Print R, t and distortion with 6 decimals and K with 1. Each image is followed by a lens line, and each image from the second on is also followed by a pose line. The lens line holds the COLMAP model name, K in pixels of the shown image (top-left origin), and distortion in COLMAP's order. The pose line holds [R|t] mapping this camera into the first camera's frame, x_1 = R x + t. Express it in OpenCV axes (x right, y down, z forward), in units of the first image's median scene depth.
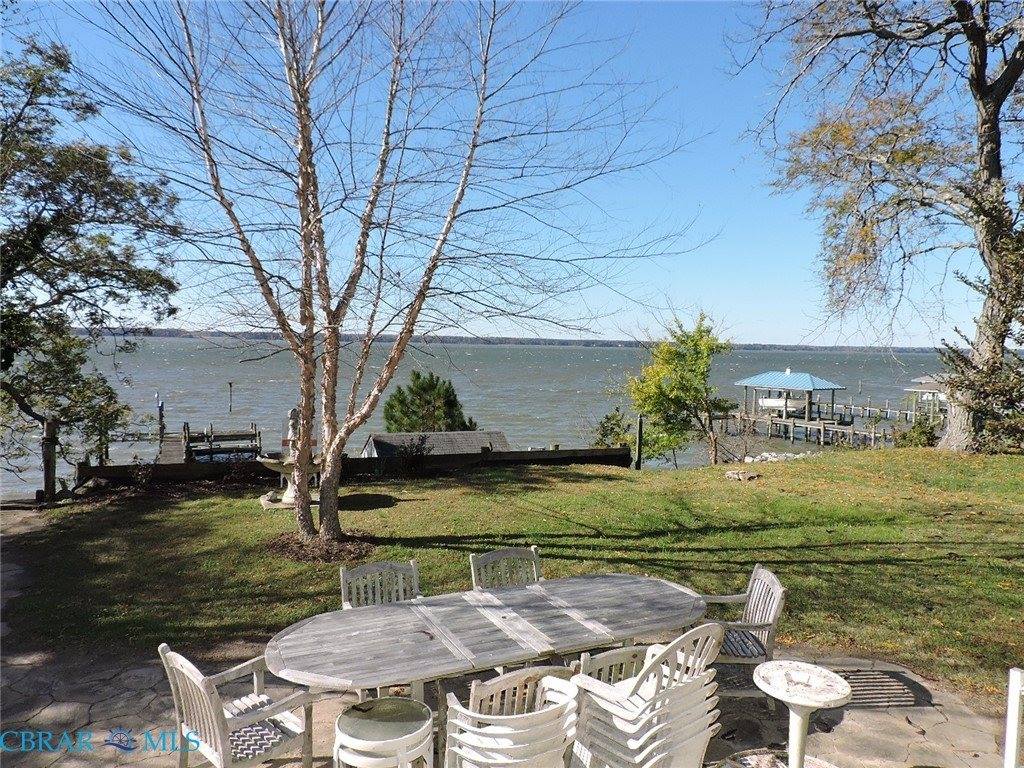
lens RADIAL K [[726.8, 0, 517.7], [0, 726.8, 387.0], [0, 0, 1]] dist [-0.020512, -0.000068]
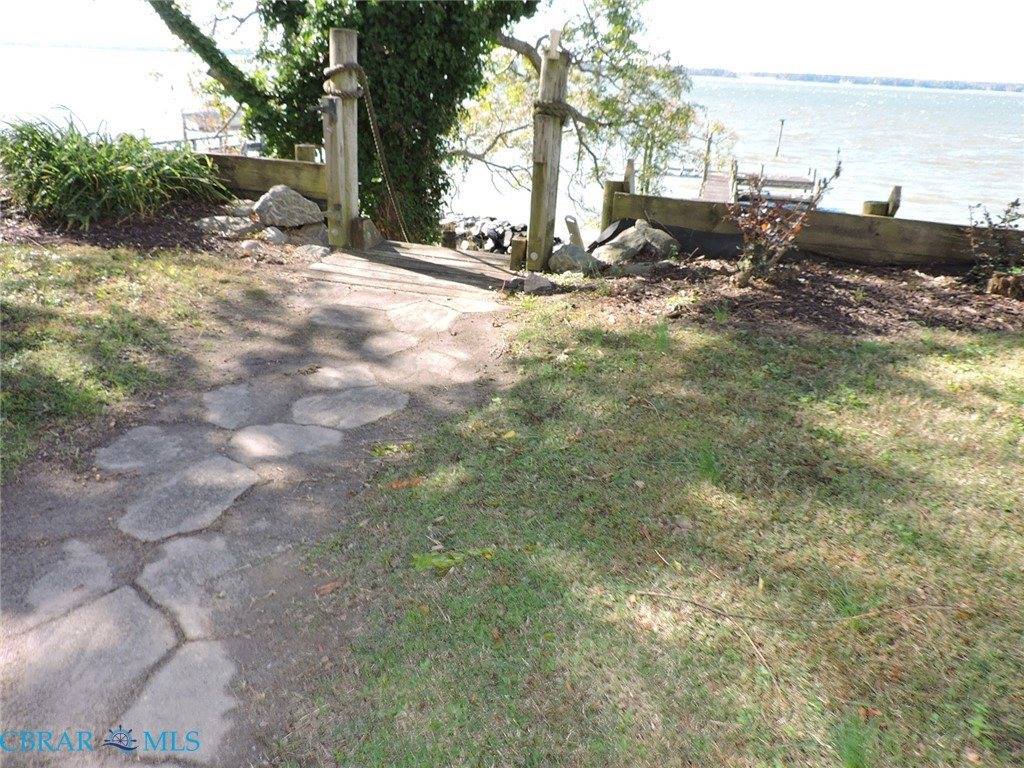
lens RADIAL K [[726.8, 0, 515.3], [0, 726.8, 383.8], [0, 0, 1]] dist [-0.020512, -0.000068]
pose [[0.767052, 0.265504, -0.584072, -0.087707], [-0.061113, 0.936453, 0.345429, 0.017068], [0.638668, -0.229268, 0.734533, 0.147031]]
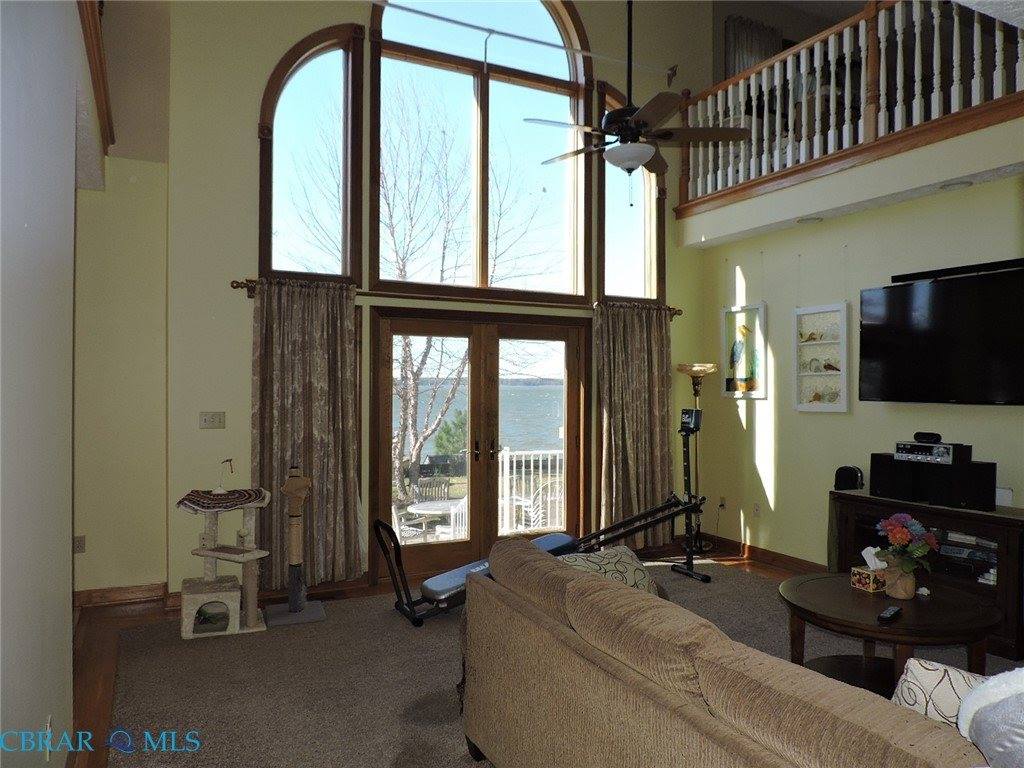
lens RADIAL K [[726.8, 0, 512.7], [0, 726.8, 384.5], [0, 0, 1]] dist [-0.020512, -0.000068]
pose [[0.997818, -0.018099, -0.063496, 0.110222], [0.014622, 0.998390, -0.054805, 0.029763], [0.064386, 0.053757, 0.996476, -0.848940]]
